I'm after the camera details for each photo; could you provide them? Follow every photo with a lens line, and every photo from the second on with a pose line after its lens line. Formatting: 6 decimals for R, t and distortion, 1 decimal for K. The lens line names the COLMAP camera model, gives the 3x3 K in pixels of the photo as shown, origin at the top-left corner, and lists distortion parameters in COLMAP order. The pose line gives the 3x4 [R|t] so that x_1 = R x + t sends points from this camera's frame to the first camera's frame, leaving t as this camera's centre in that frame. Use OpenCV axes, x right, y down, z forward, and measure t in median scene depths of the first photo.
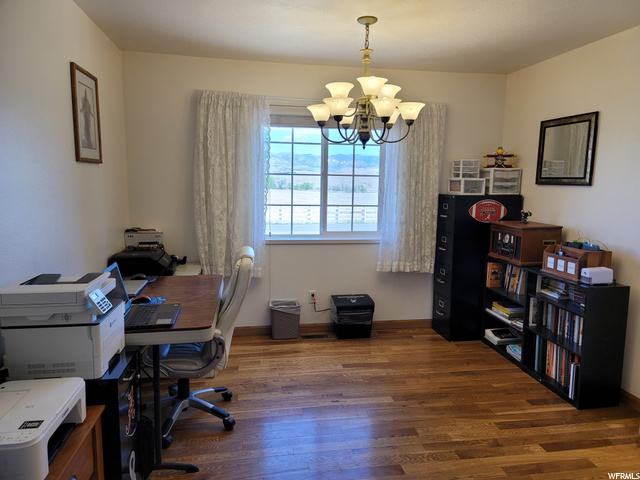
lens RADIAL K [[471.9, 0, 321.1], [0, 471.9, 239.9], [0, 0, 1]] dist [0.075961, -0.060451]
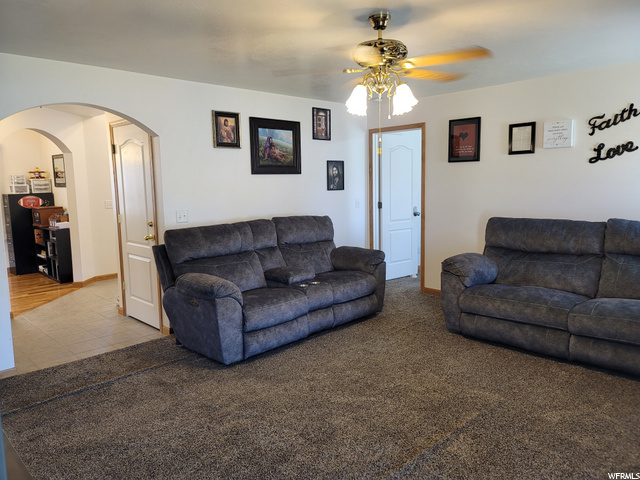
lens RADIAL K [[471.9, 0, 319.7], [0, 471.9, 237.5], [0, 0, 1]] dist [0.075961, -0.060451]
pose [[0.819972, -0.097295, 0.564074, 0.197939], [0.102094, 0.994506, 0.023128, 0.147924], [-0.563226, 0.038624, 0.825400, -1.173559]]
